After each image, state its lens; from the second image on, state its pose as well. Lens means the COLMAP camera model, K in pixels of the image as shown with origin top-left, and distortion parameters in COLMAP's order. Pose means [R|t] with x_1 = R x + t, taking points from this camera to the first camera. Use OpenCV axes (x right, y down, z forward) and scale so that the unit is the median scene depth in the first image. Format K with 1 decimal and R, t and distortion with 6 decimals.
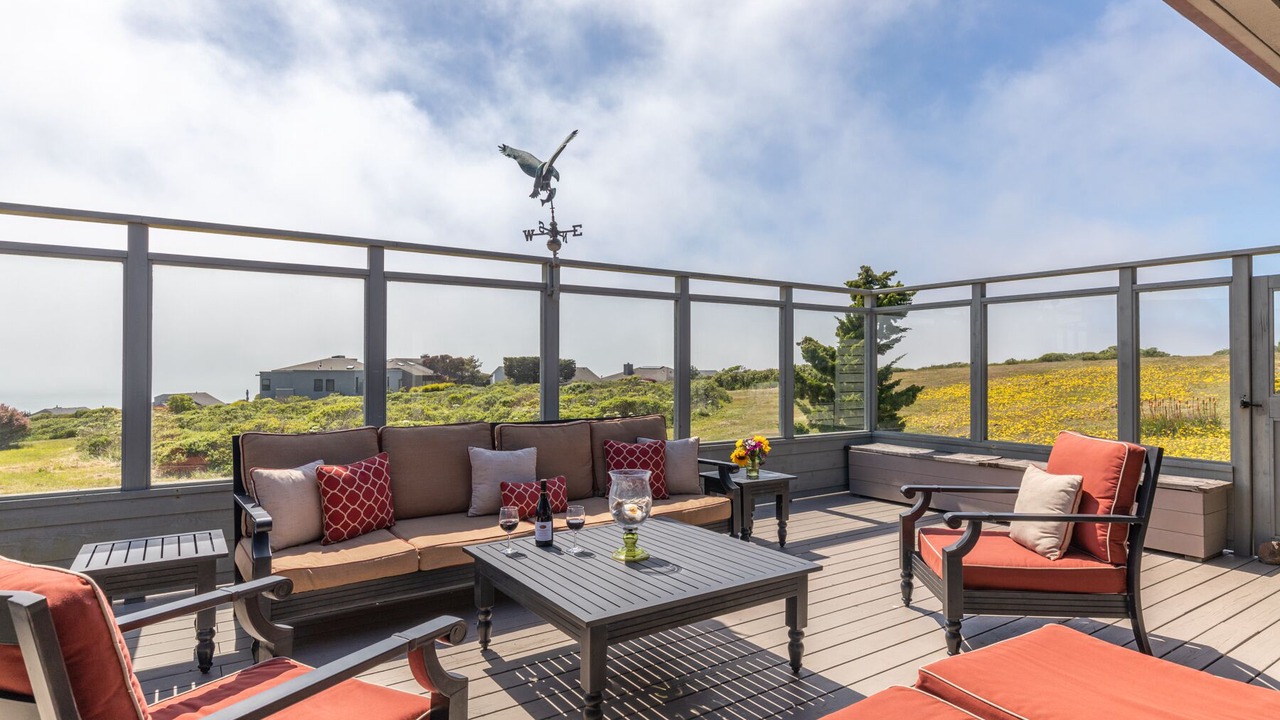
lens RADIAL K [[690.3, 0, 639.6], [0, 690.3, 358.0], [0, 0, 1]] dist [-0.004326, -0.001054]
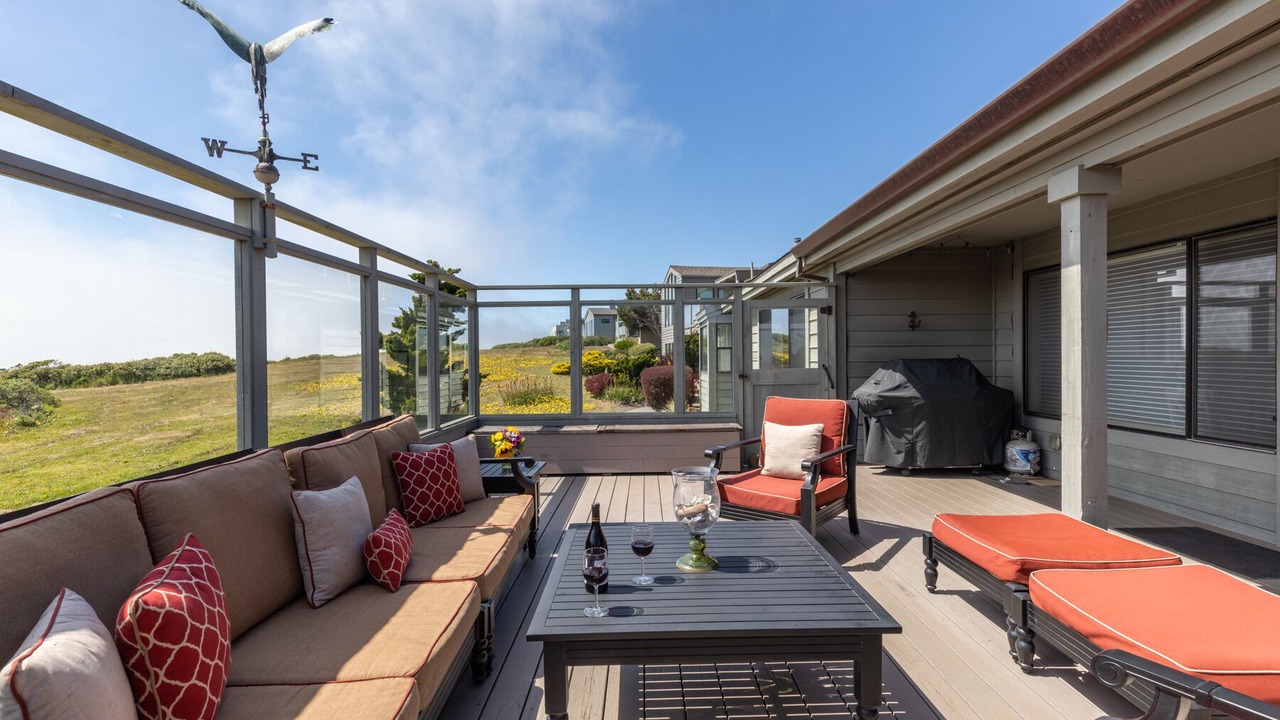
lens RADIAL K [[591.8, 0, 643.8], [0, 591.8, 363.1], [0, 0, 1]] dist [0.002930, -0.000399]
pose [[0.545441, -0.016720, 0.837983, -0.411883], [-0.000329, 0.999797, 0.020163, 0.006934], [-0.838149, -0.011273, 0.545324, 0.386107]]
